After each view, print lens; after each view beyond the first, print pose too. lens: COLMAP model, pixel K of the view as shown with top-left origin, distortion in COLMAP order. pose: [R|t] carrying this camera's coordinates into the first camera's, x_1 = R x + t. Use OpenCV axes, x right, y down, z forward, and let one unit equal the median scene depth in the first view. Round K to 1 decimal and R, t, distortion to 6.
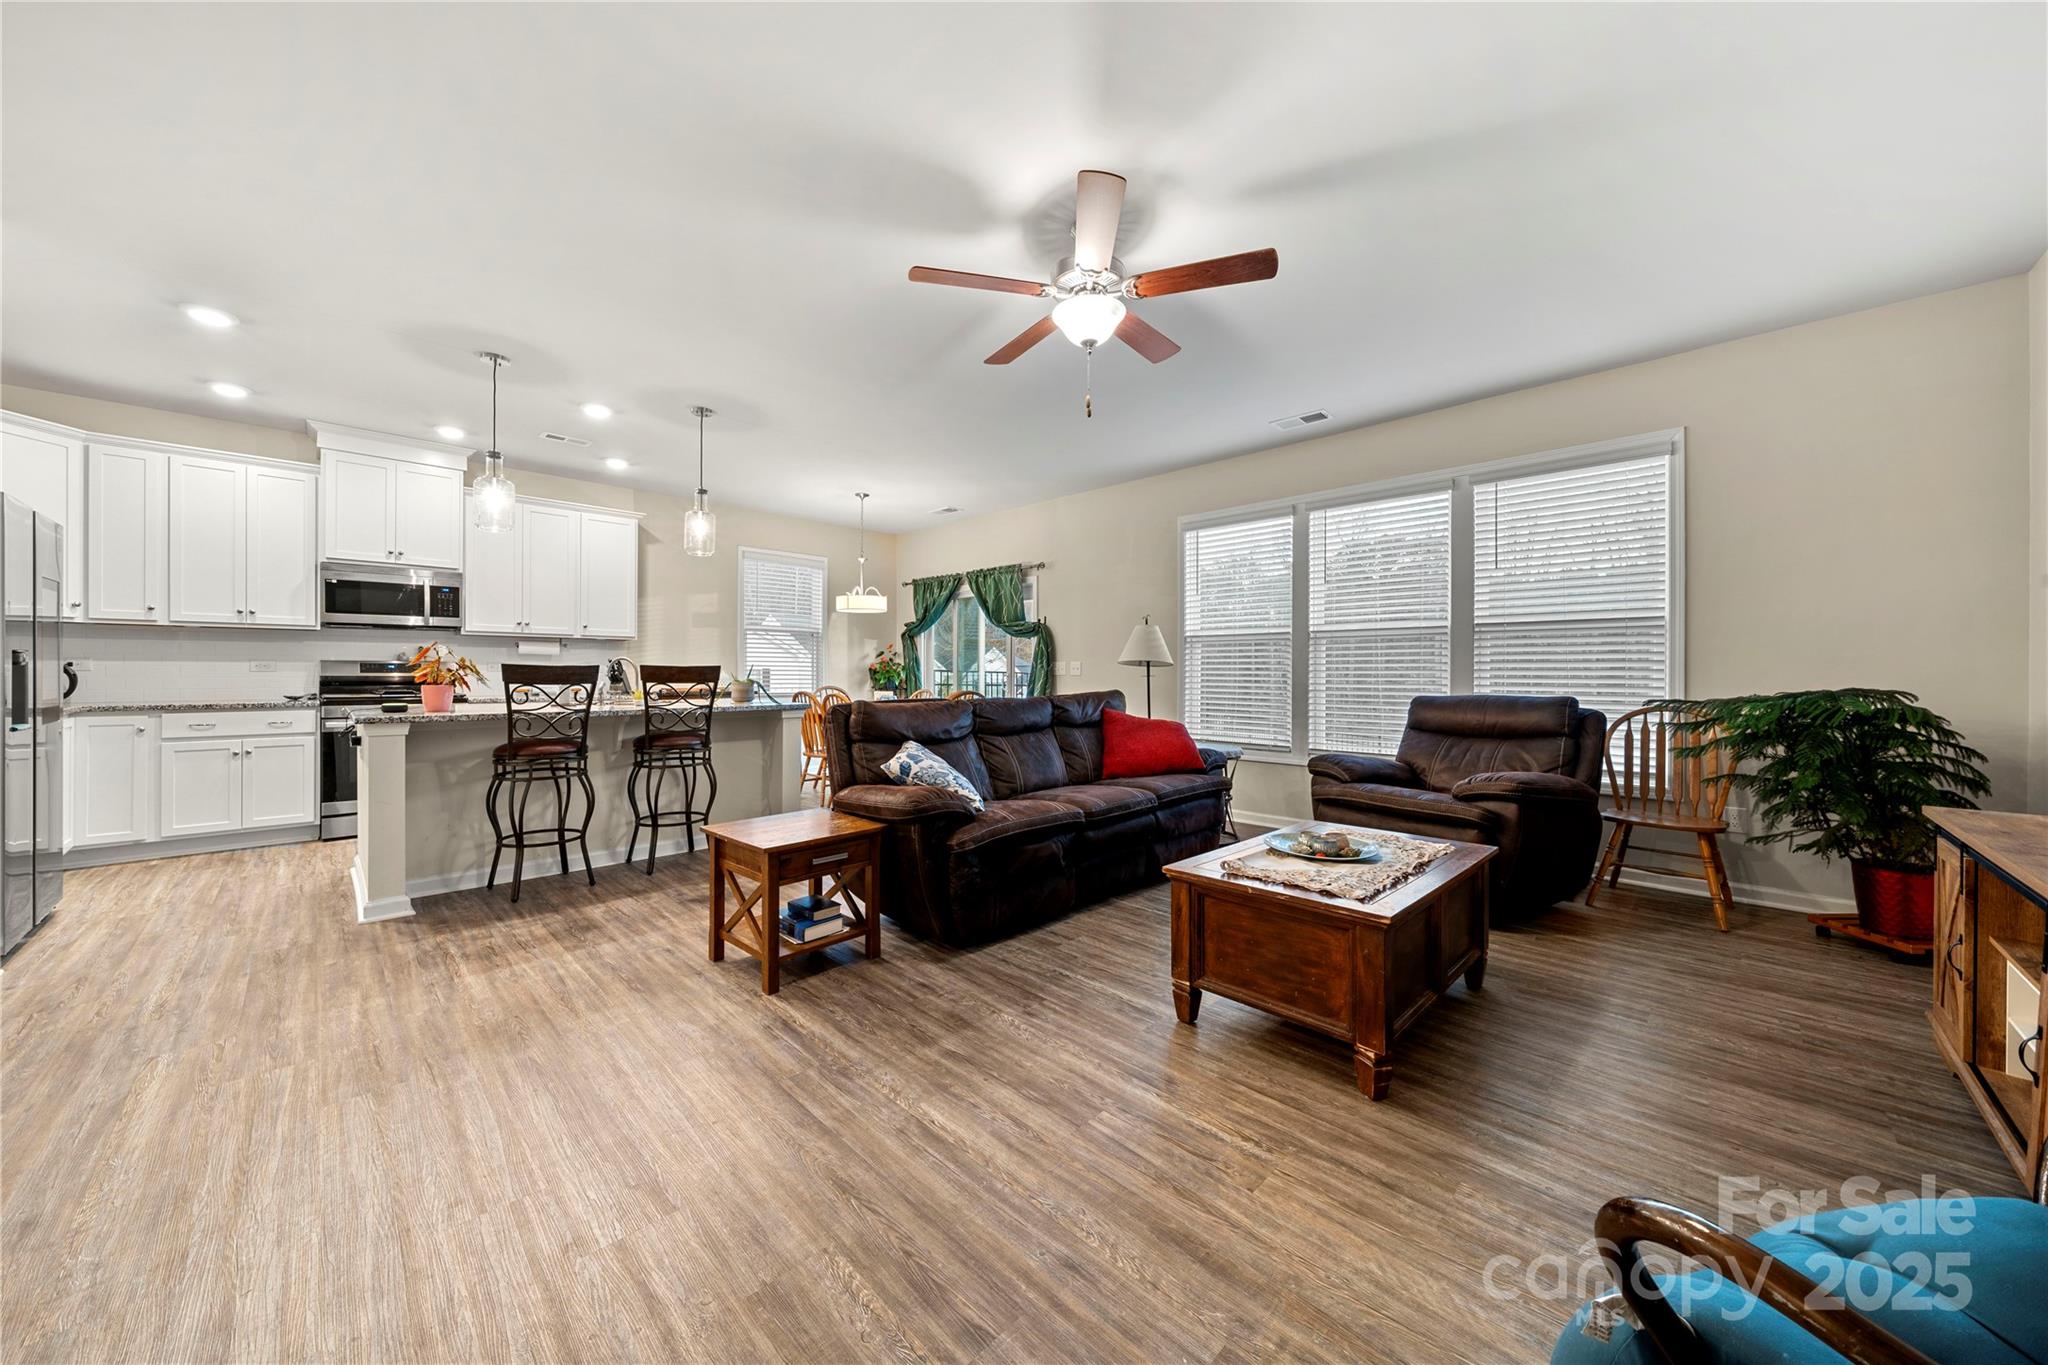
lens RADIAL K [[703.3, 0, 1021.1], [0, 703.3, 678.1], [0, 0, 1]] dist [-0.006608, 0.000098]
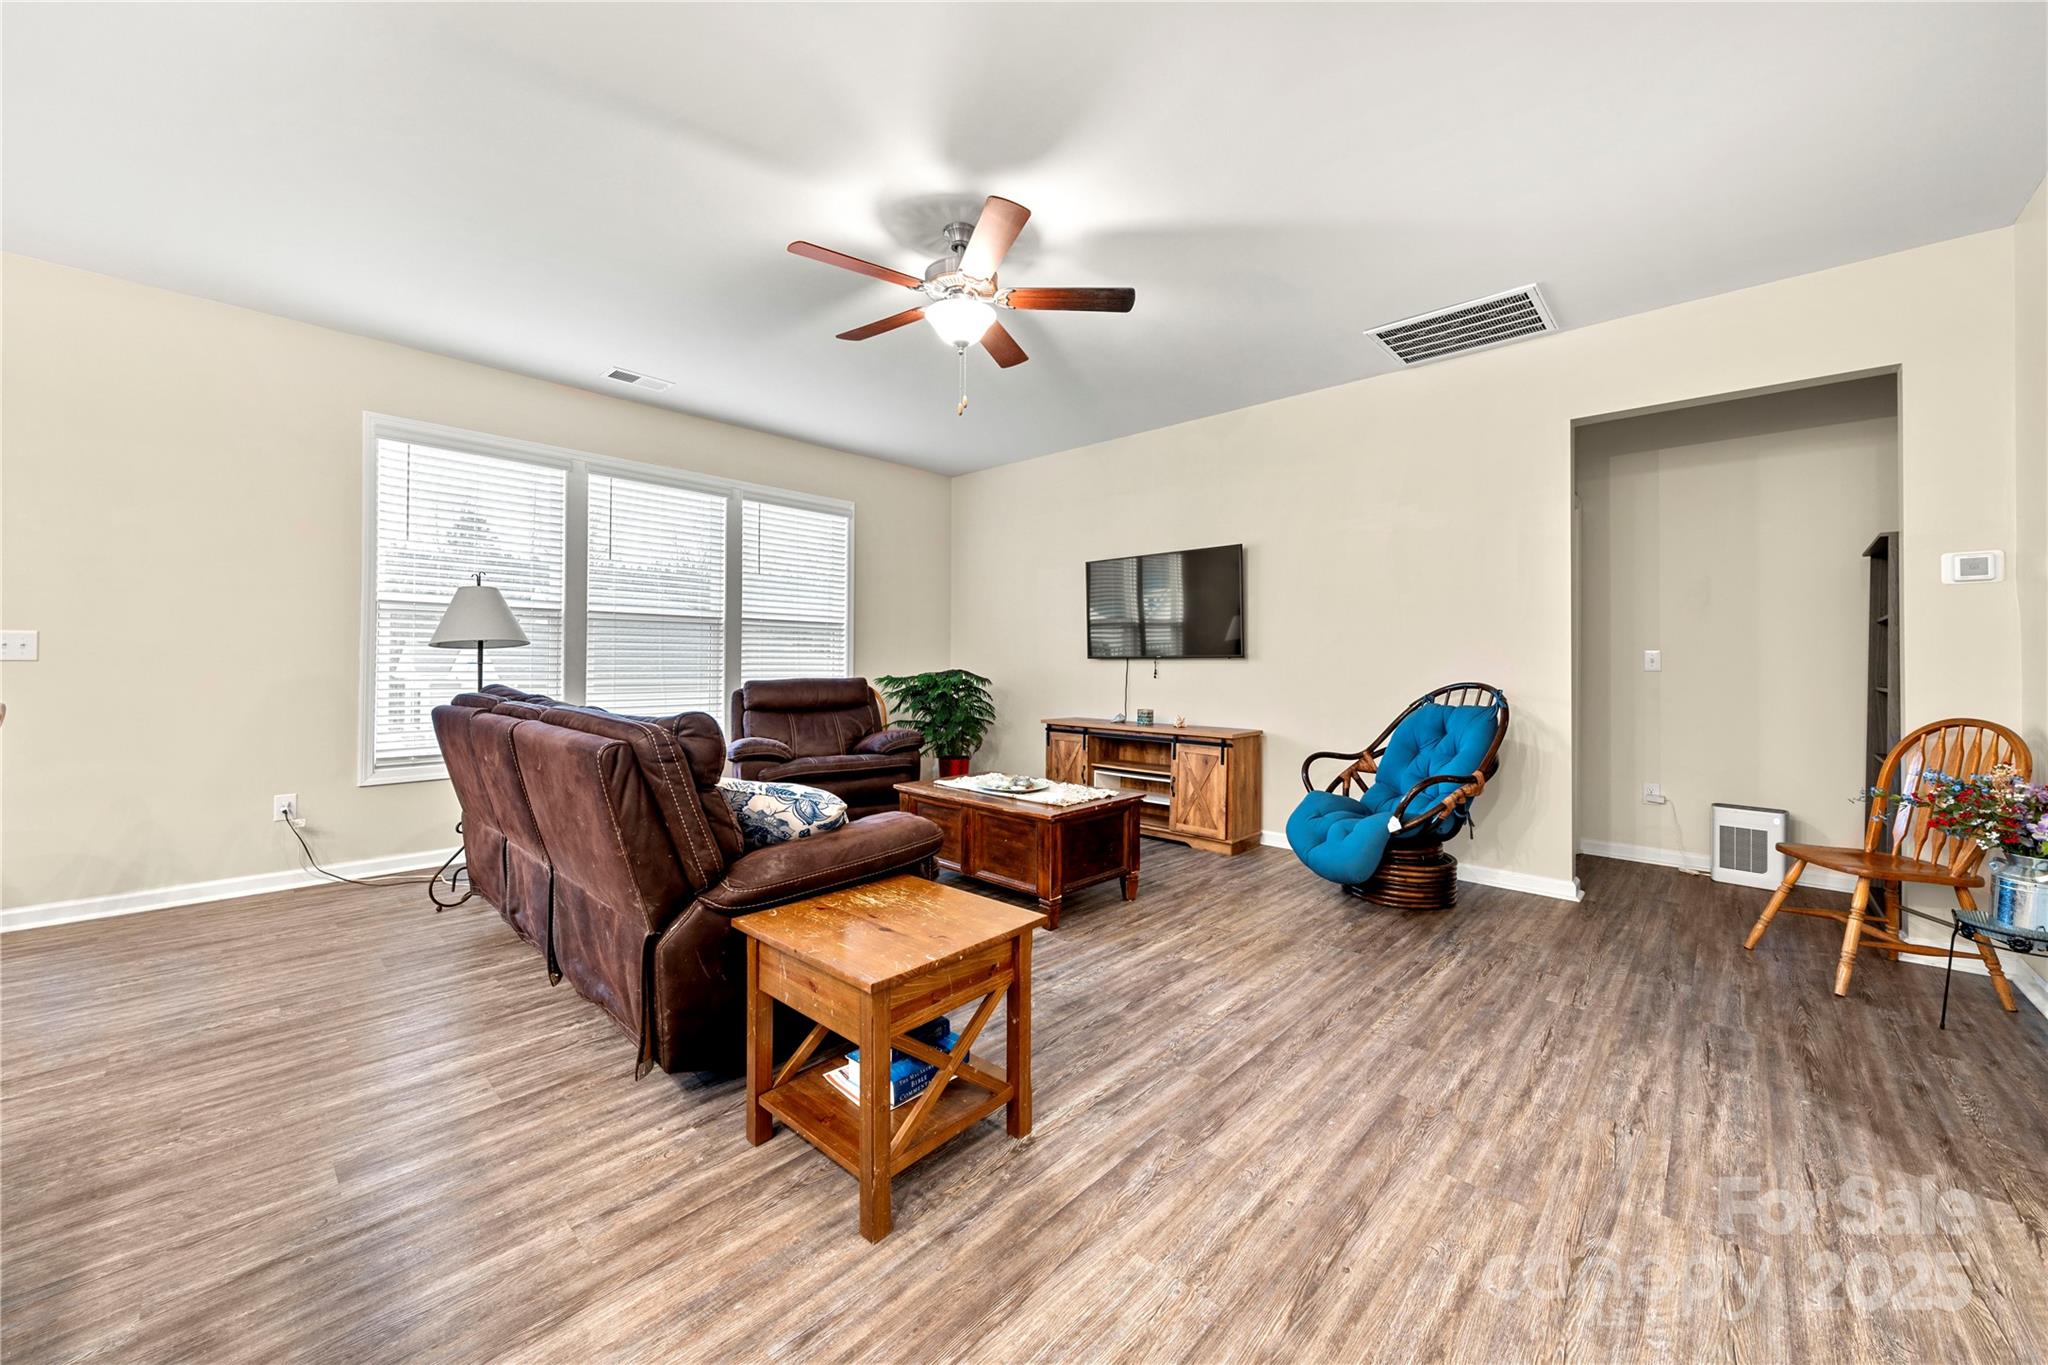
lens RADIAL K [[750.4, 0, 1012.8], [0, 750.4, 654.0], [0, 0, 1]] dist [-0.002838, -0.000276]
pose [[-0.015253, 0.009710, 0.999837, -0.707123], [-0.001726, 0.999951, -0.009737, -0.006120], [-0.999882, -0.001875, -0.015236, 0.662342]]
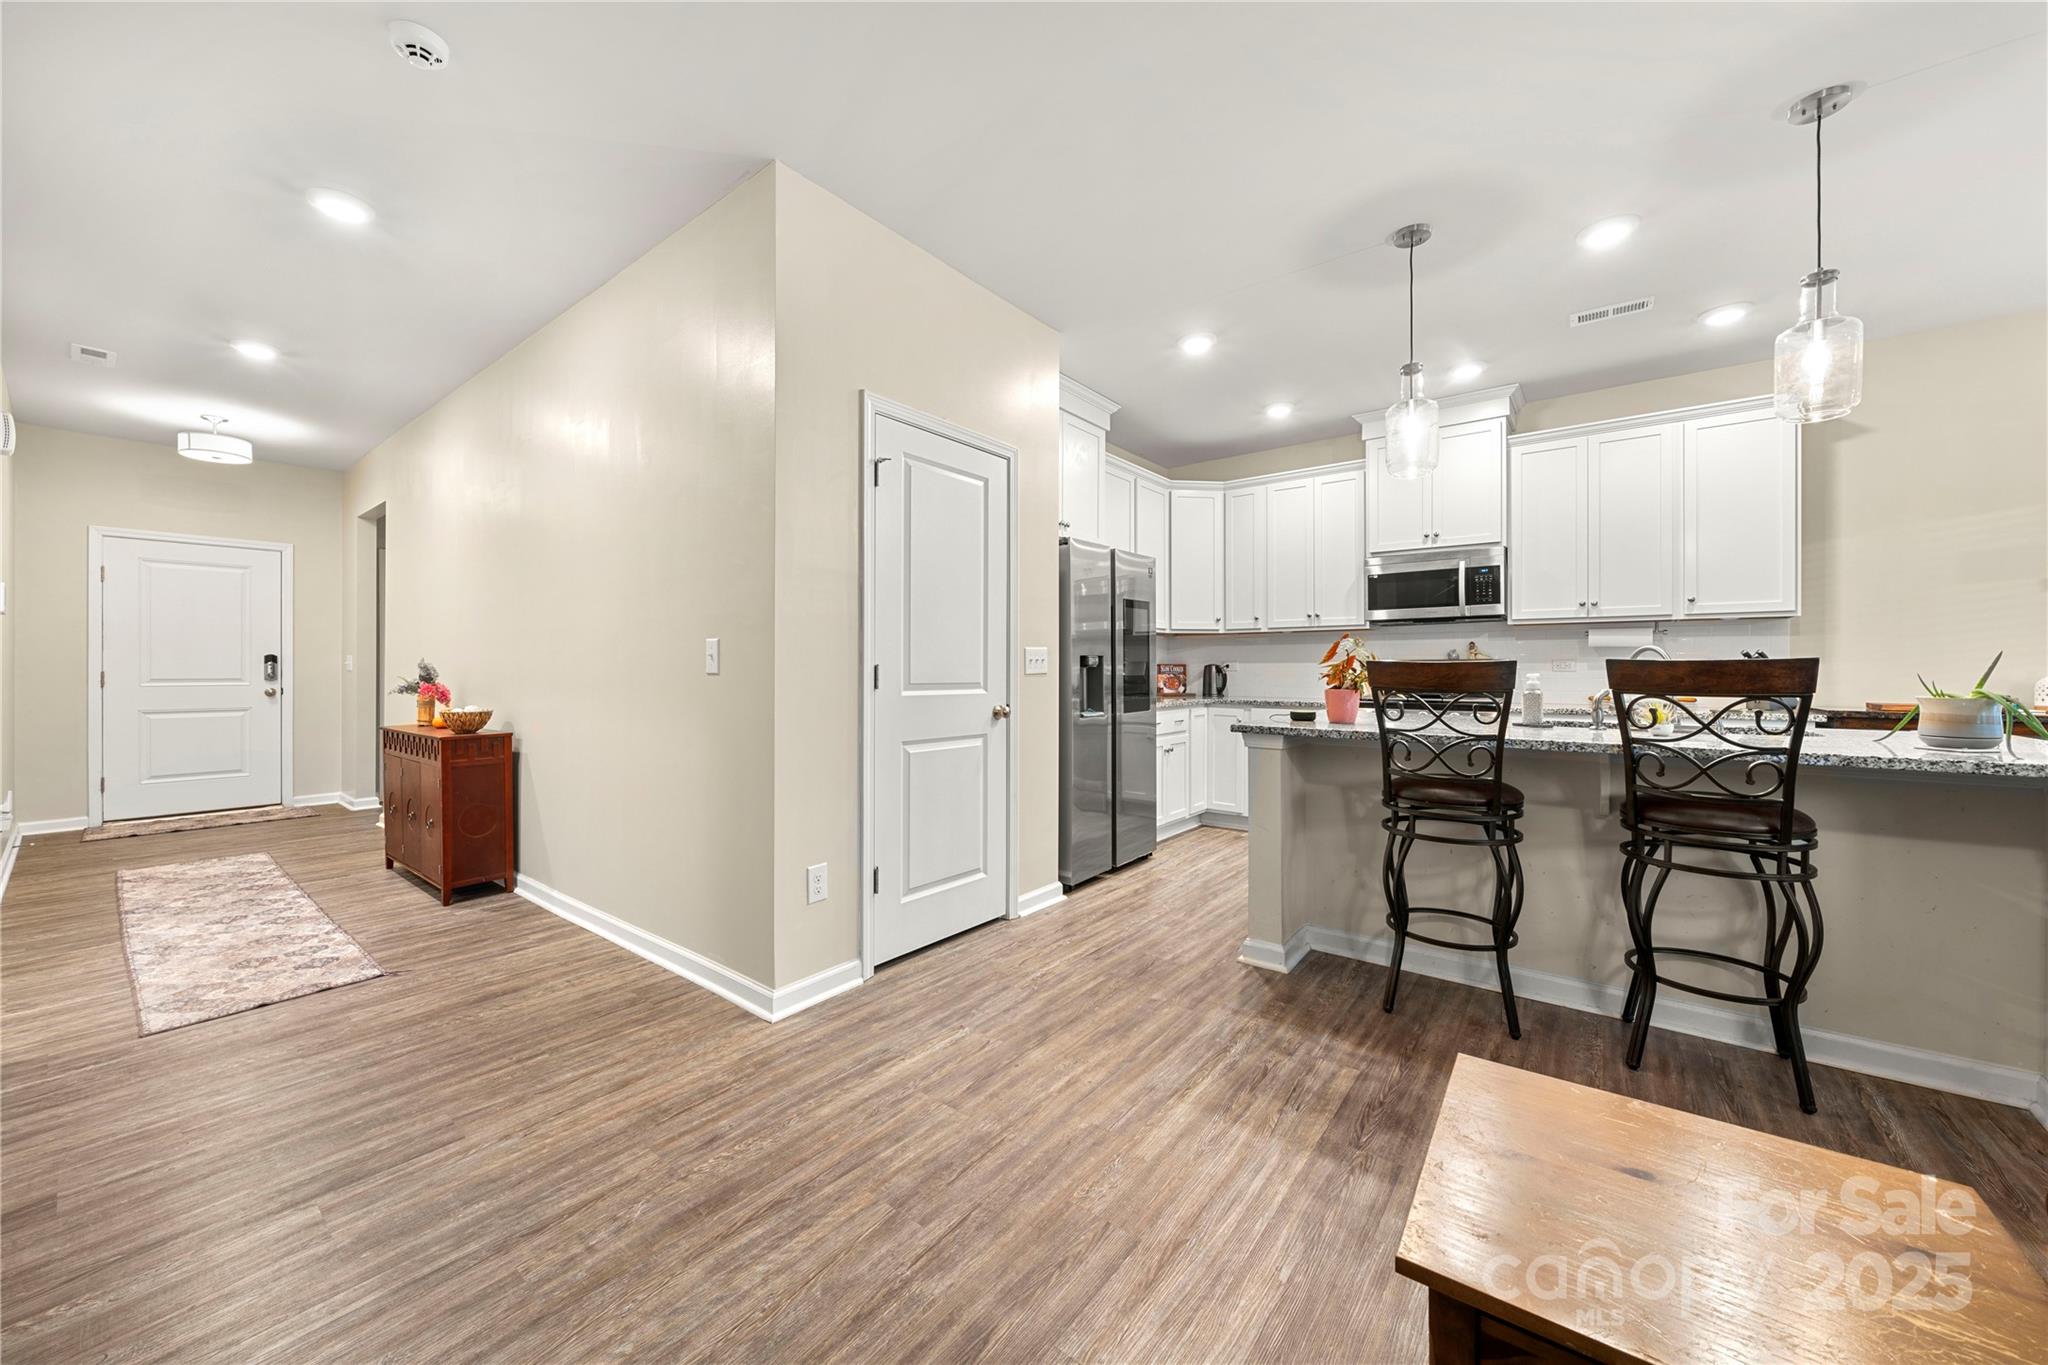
lens RADIAL K [[750.4, 0, 1023.4], [0, 750.4, 668.6], [0, 0, 1]] dist [-0.002838, -0.000276]
pose [[0.118366, -0.003378, -0.992964, -0.041304], [-0.010963, 0.999929, -0.004708, -0.004584], [0.992909, 0.011443, 0.118321, 0.527355]]
